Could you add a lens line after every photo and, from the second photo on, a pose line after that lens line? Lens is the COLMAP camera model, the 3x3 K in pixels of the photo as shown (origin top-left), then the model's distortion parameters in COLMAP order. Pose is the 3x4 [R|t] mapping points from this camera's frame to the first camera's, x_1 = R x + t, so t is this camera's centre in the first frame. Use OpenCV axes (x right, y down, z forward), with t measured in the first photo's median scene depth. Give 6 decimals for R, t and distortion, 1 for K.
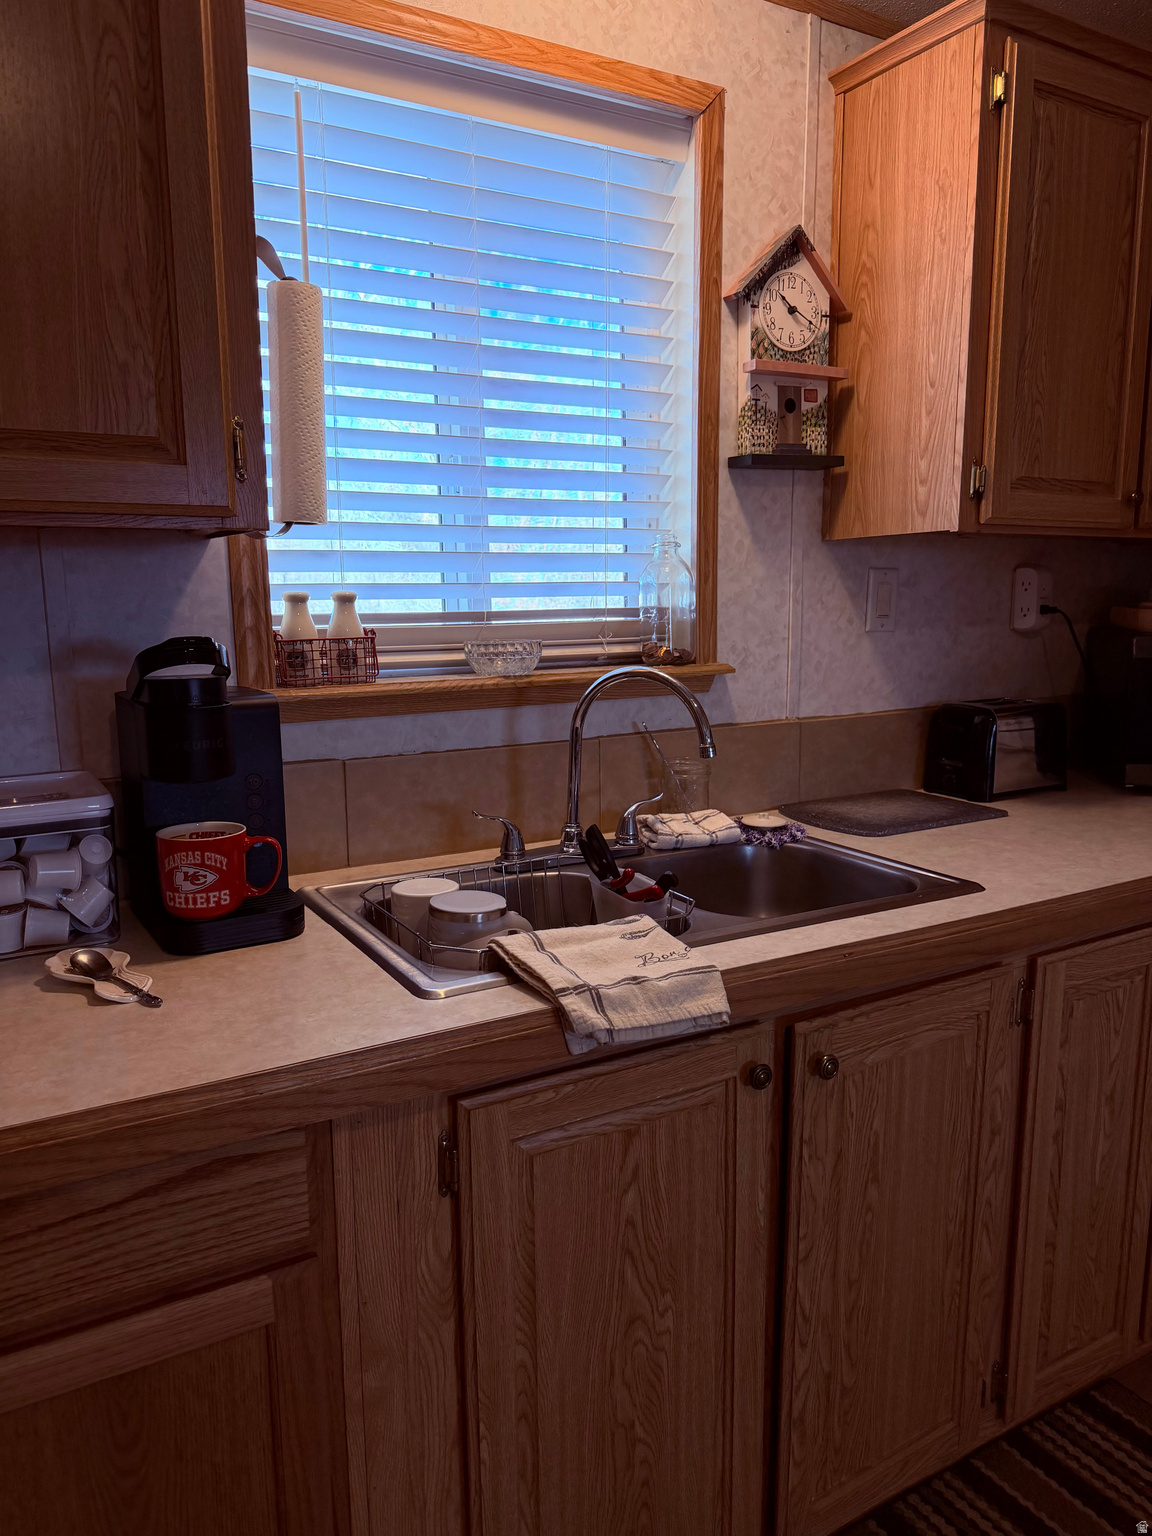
lens RADIAL K [[1090.6, 0, 574.9], [0, 1090.6, 767.6], [0, 0, 1]] dist [0.001815, 0.000448]
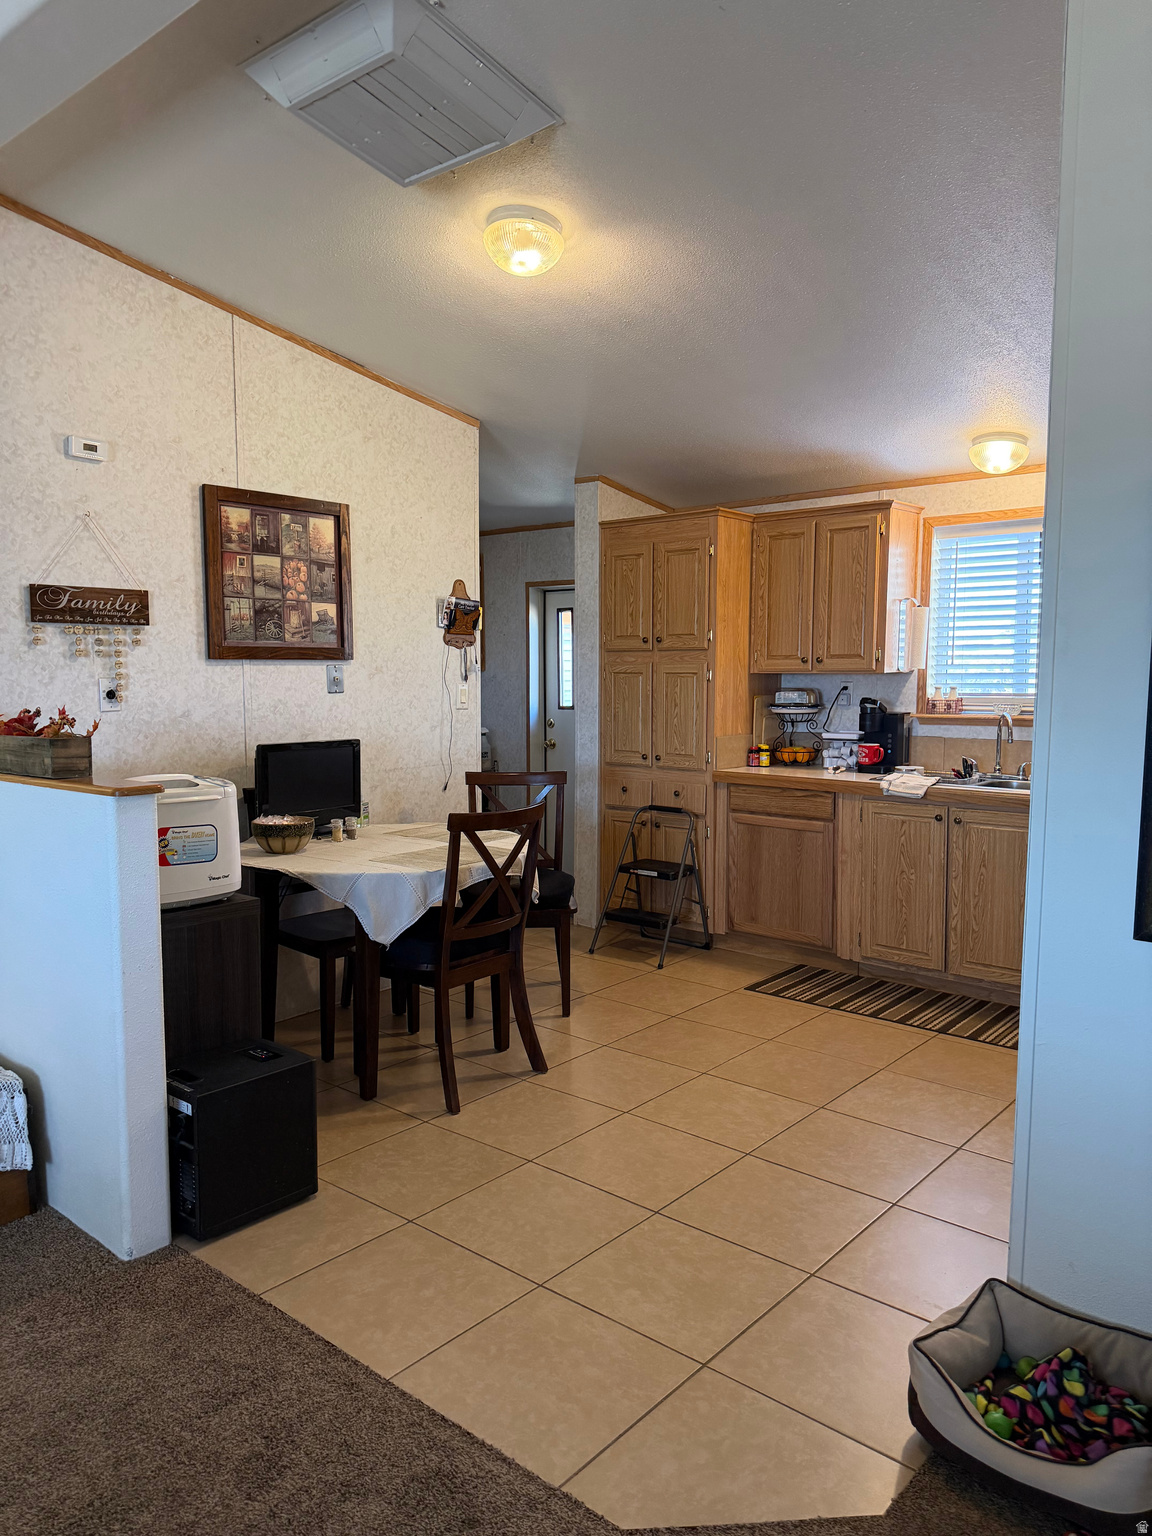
lens RADIAL K [[1090.6, 0, 575.4], [0, 1090.6, 767.8], [0, 0, 1]] dist [0.001815, 0.000448]
pose [[0.344597, 0.097646, -0.933658, 2.993670], [-0.143467, 0.988370, 0.050417, 0.092539], [0.927723, 0.116575, 0.354599, -1.410388]]
